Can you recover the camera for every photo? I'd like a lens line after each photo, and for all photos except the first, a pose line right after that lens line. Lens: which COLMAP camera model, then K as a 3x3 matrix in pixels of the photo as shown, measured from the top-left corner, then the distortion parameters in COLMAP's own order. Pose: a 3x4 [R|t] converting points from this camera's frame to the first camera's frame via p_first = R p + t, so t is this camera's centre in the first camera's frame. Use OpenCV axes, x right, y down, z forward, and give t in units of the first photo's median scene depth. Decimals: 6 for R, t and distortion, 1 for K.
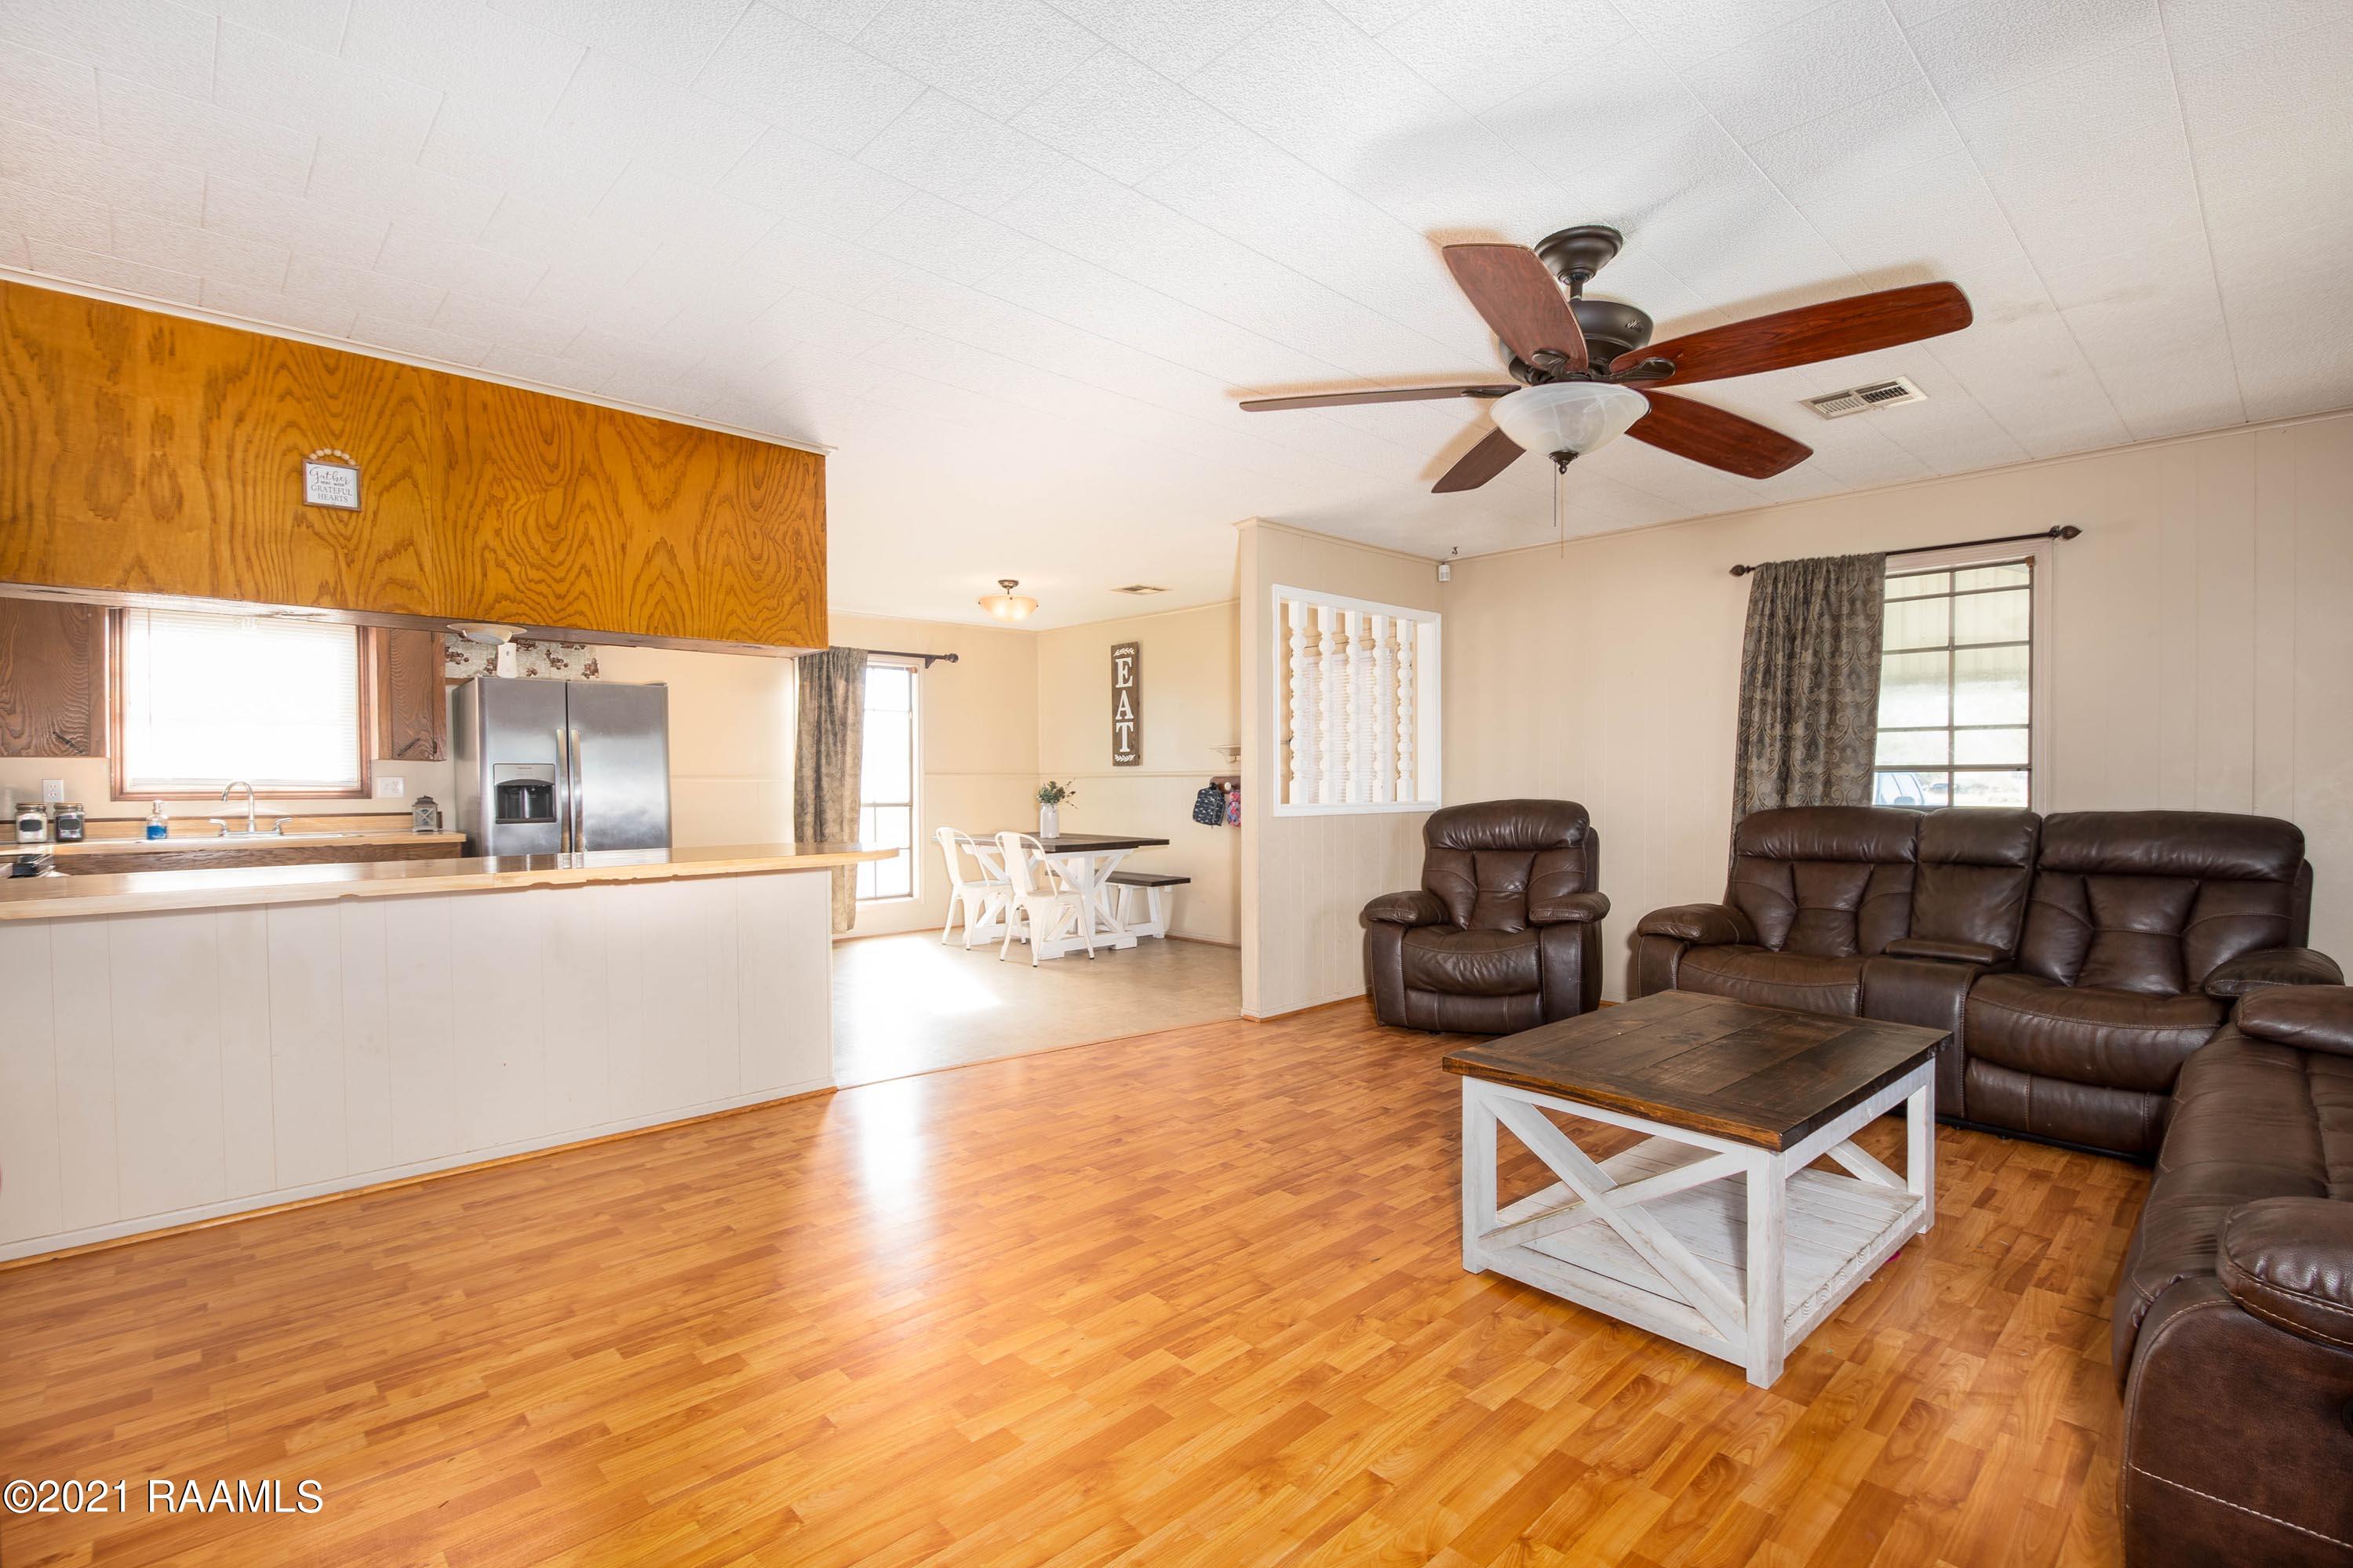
lens RADIAL K [[1072.8, 0, 1172.3], [0, 1072.8, 785.5], [0, 0, 1]] dist [0.003682, -0.000554]
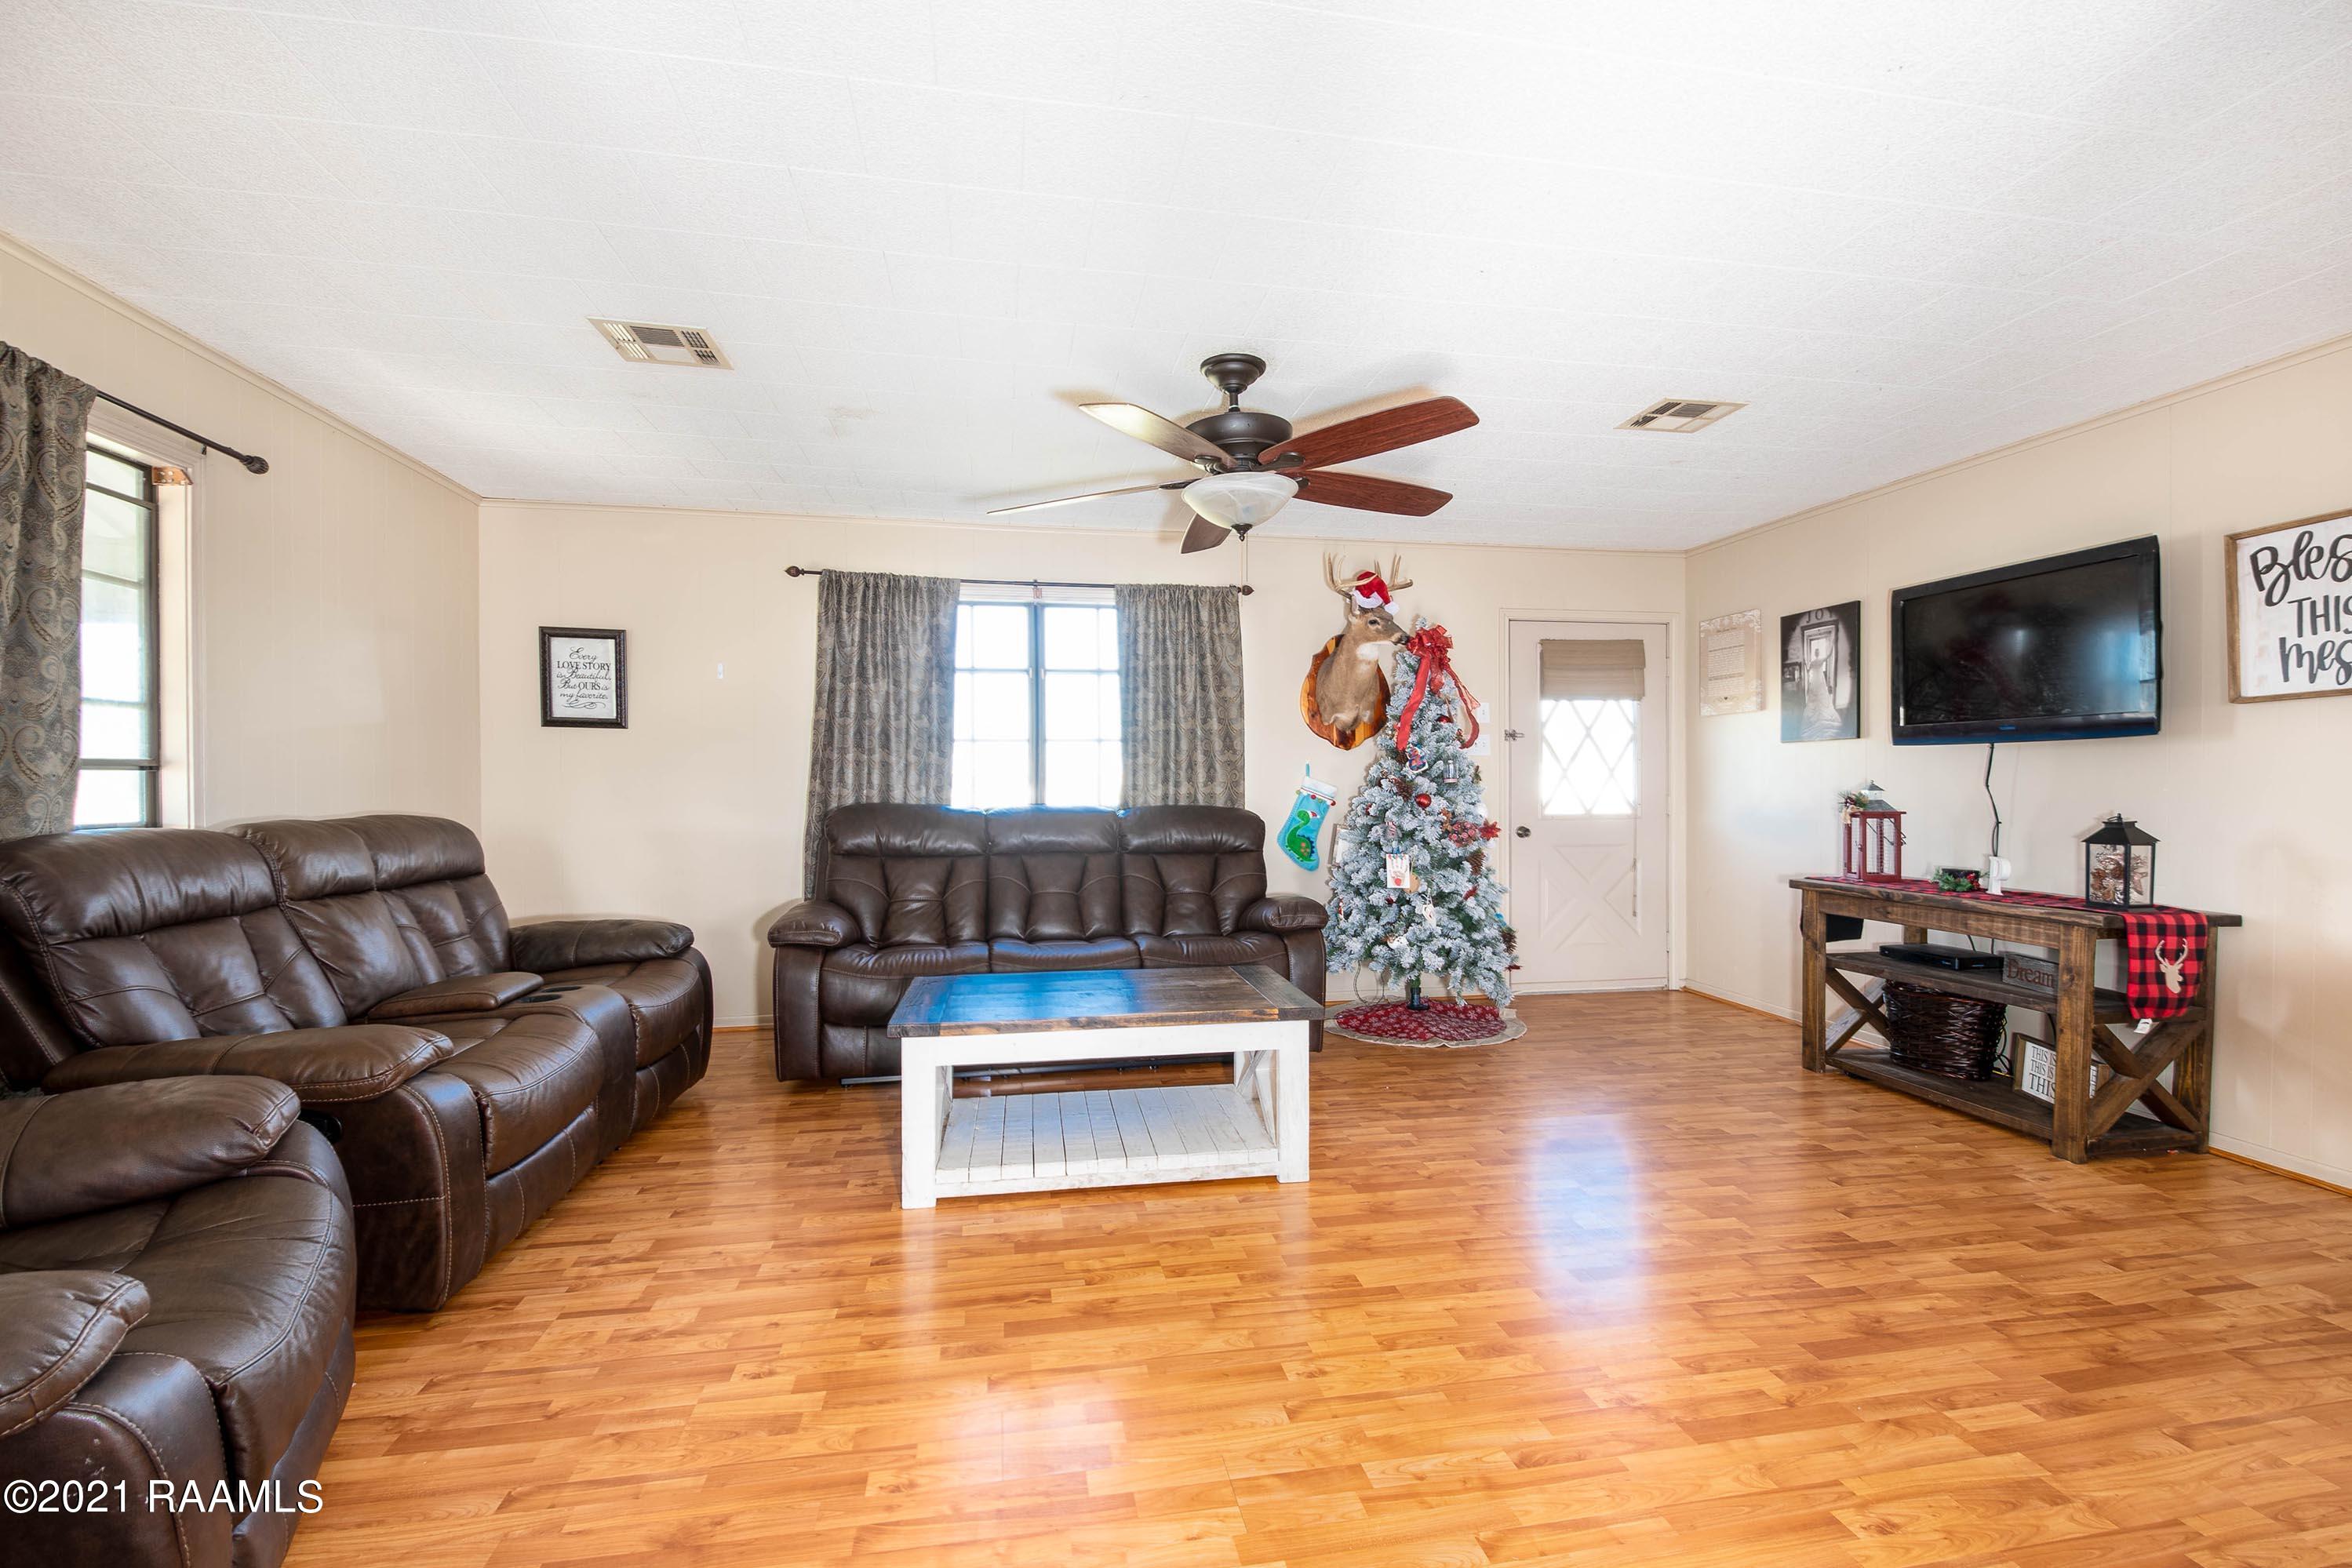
lens RADIAL K [[1072.4, 0, 1175.8], [0, 1072.4, 774.5], [0, 0, 1]] dist [0.003682, -0.000554]
pose [[-0.836983, -0.003869, 0.547215, -0.228585], [0.001556, 0.999954, 0.009450, -0.022266], [-0.547226, 0.008761, -0.836939, 1.773052]]
